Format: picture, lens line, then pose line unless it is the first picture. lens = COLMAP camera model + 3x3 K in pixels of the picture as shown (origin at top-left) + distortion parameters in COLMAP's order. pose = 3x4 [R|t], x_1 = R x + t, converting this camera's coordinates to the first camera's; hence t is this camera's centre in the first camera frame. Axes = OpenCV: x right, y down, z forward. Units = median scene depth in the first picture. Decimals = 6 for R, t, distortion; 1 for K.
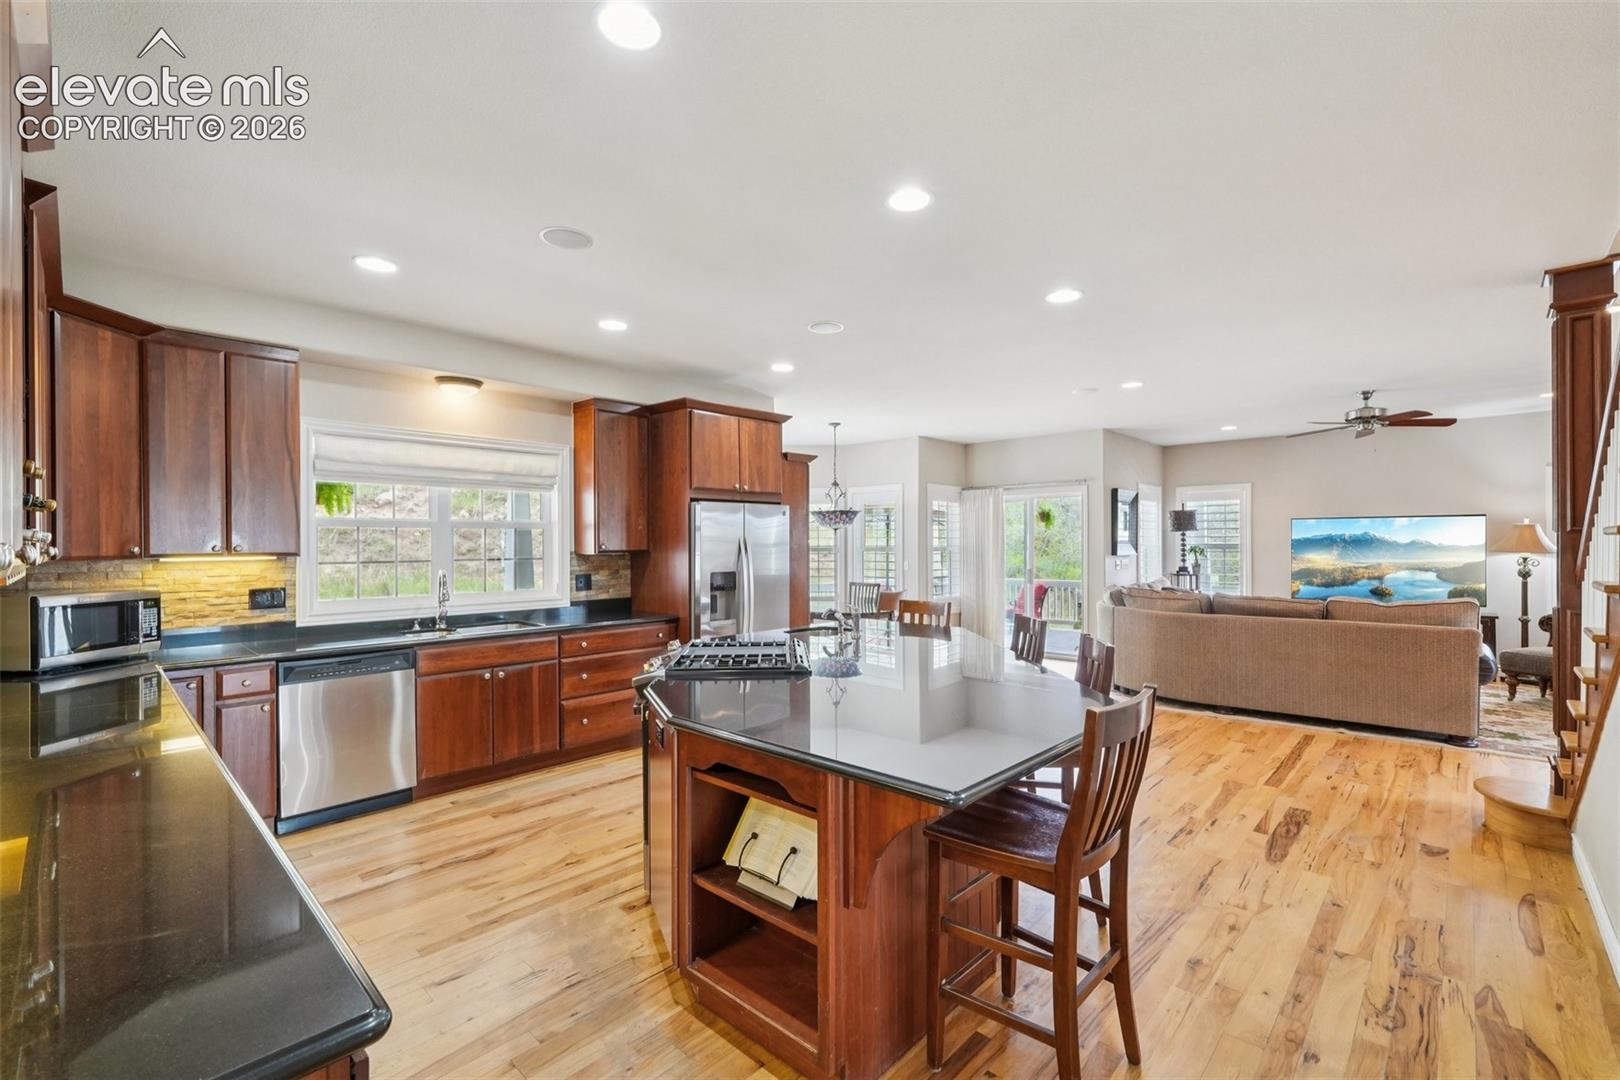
lens RADIAL K [[699.0, 0, 816.7], [0, 699.0, 541.3], [0, 0, 1]] dist [-0.004316, 0.001893]
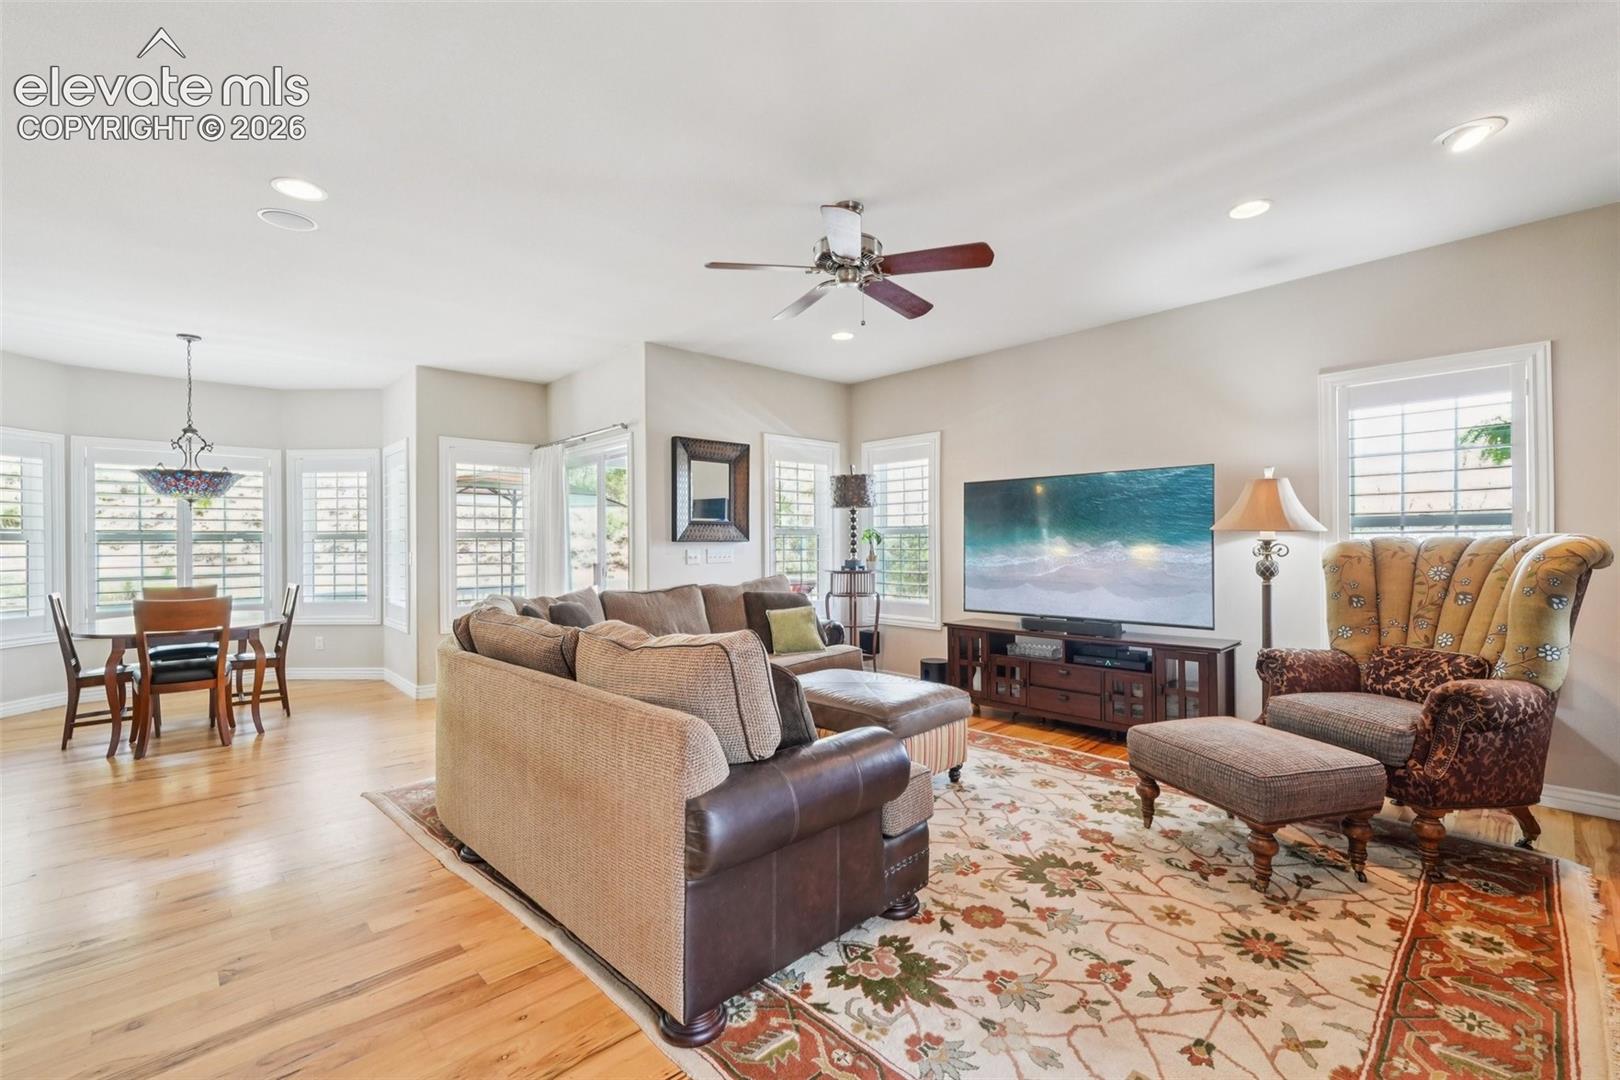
lens RADIAL K [[699.0, 0, 815.6], [0, 699.0, 541.0], [0, 0, 1]] dist [-0.004316, 0.001893]
pose [[0.997992, -0.001839, -0.063312, 0.934465], [0.002148, 0.999986, 0.004827, 0.026747], [0.063302, -0.004954, 0.997982, 0.576838]]
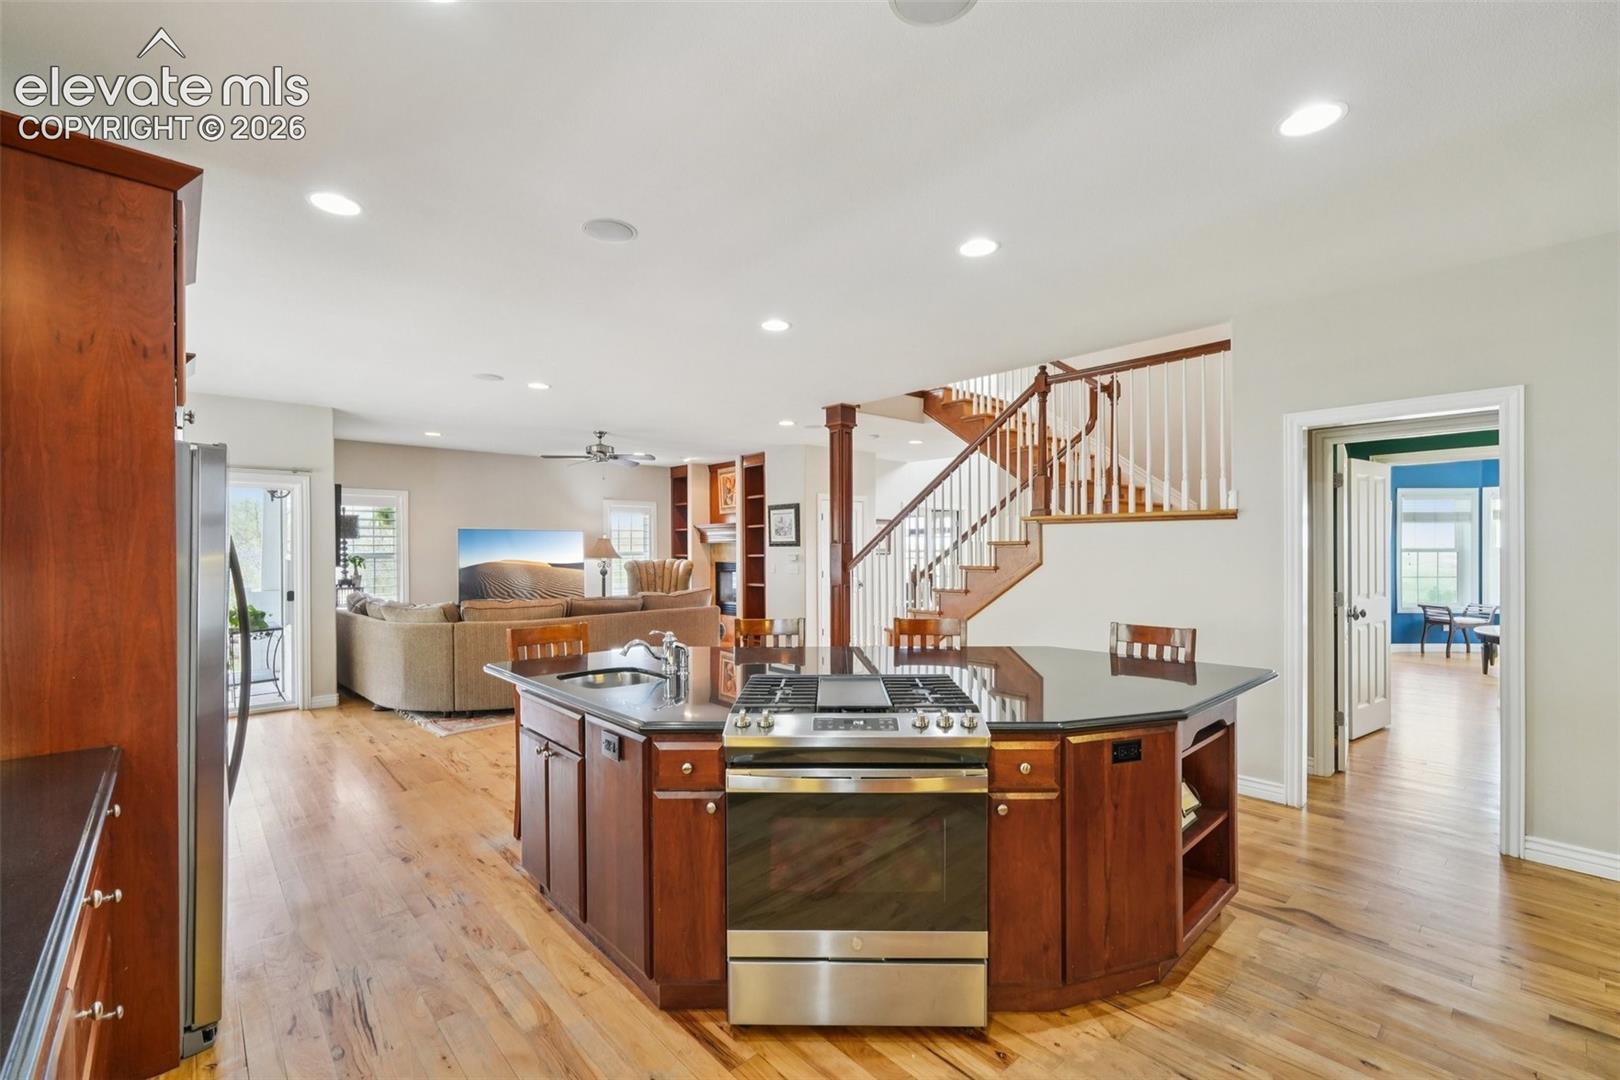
lens RADIAL K [[699.0, 0, 814.8], [0, 699.0, 548.1], [0, 0, 1]] dist [-0.004316, 0.001893]
pose [[0.080229, 0.006669, 0.996754, -0.528098], [0.000180, 0.999978, -0.006705, 0.006556], [-0.996776, 0.000717, 0.080226, 0.600996]]
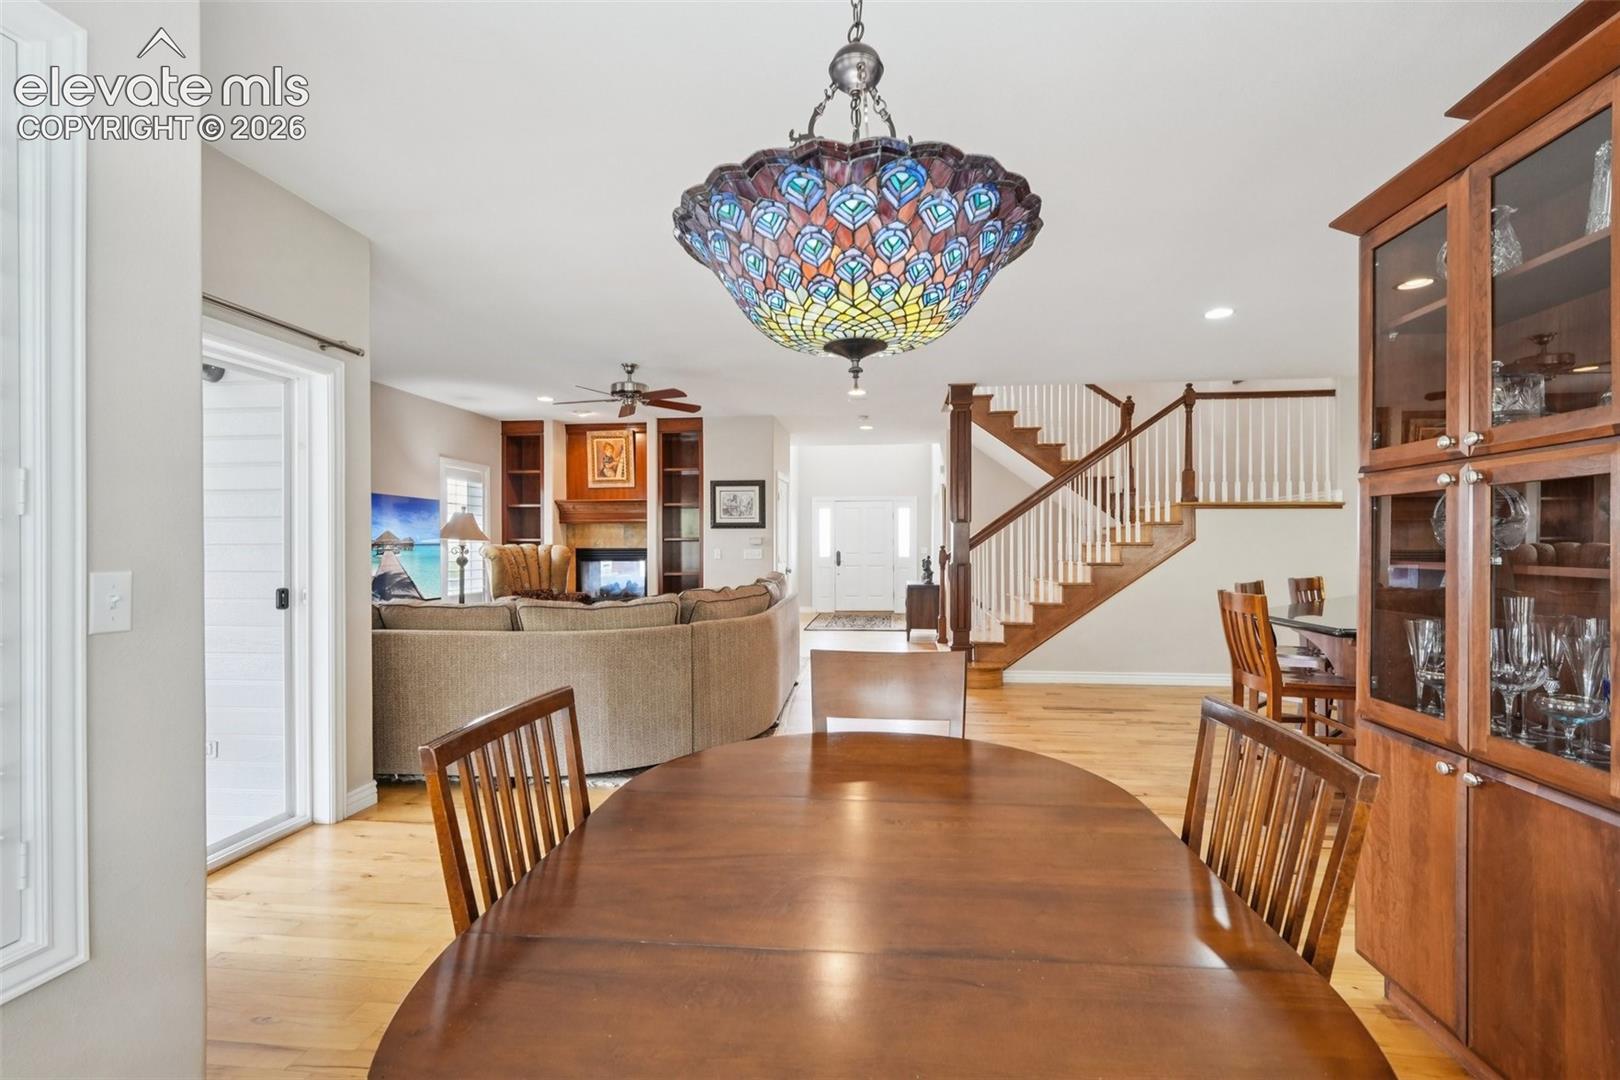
lens RADIAL K [[699.0, 0, 820.0], [0, 699.0, 548.1], [0, 0, 1]] dist [-0.004316, 0.001893]
pose [[-0.600306, 0.003043, 0.799765, -0.134698], [-0.000196, 0.999992, -0.003951, 0.040794], [-0.799770, -0.002529, -0.600301, 1.599907]]
